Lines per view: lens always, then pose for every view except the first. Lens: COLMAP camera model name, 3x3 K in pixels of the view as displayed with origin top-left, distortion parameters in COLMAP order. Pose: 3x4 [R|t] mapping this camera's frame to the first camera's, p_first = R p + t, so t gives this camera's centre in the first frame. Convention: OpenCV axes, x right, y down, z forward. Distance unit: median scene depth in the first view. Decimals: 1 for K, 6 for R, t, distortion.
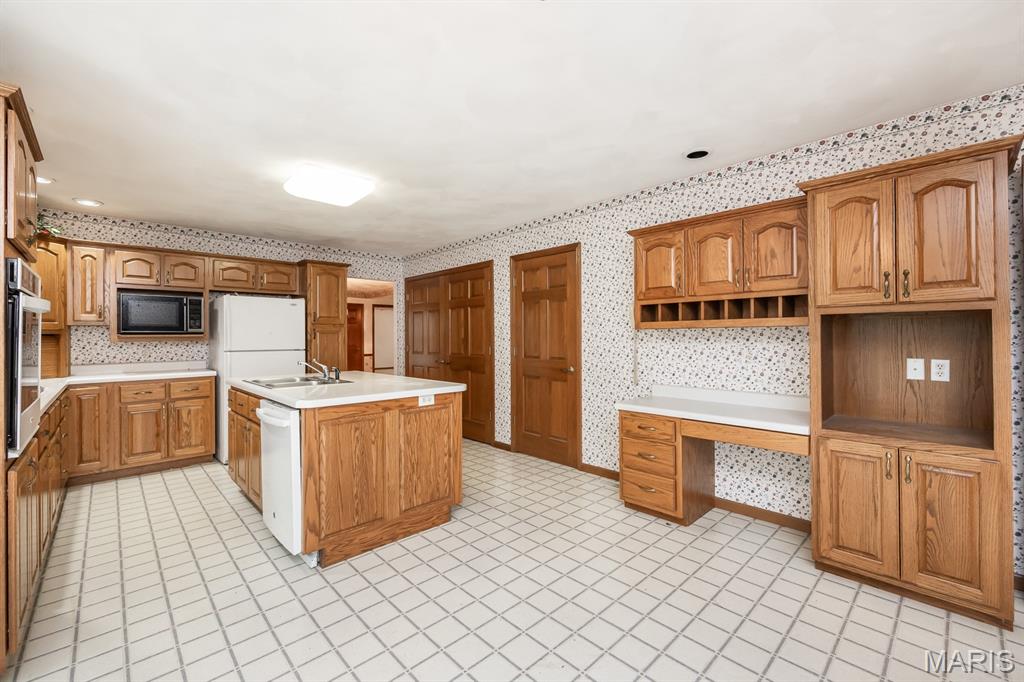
lens RADIAL K [[423.8, 0, 499.4], [0, 423.8, 342.0], [0, 0, 1]] dist [0.000010, -0.000389]
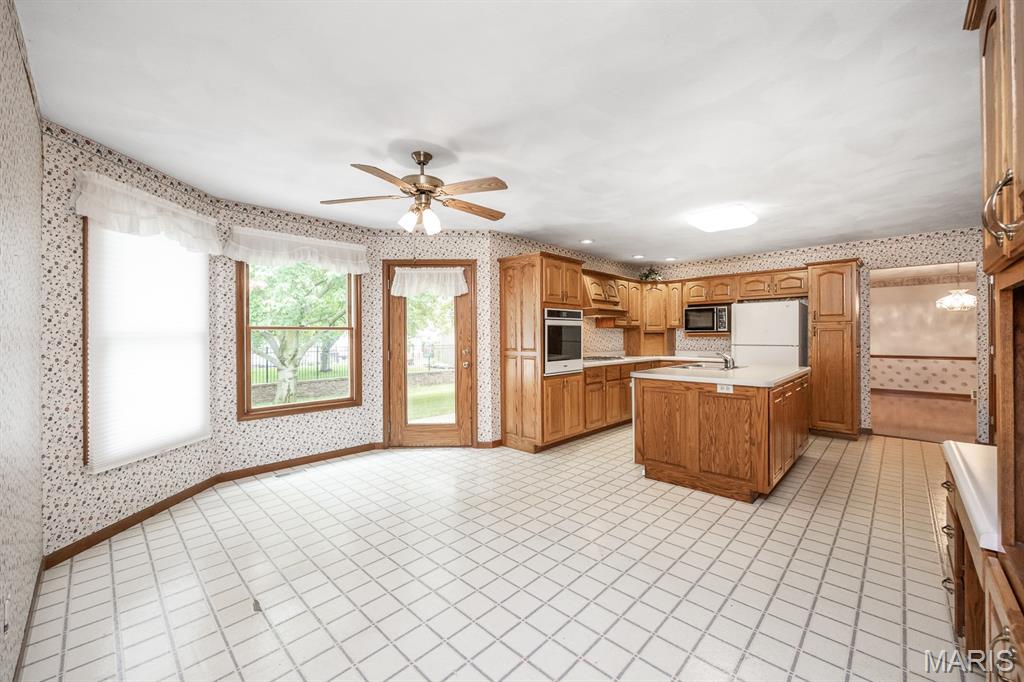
lens RADIAL K [[402.6, 0, 528.2], [0, 402.6, 334.6], [0, 0, 1]] dist [0.020109, 0.000078]
pose [[0.079649, 0.001680, -0.996822, 0.932276], [-0.000995, 0.999998, 0.001606, -0.016284], [0.996823, 0.000864, 0.079650, 0.362316]]
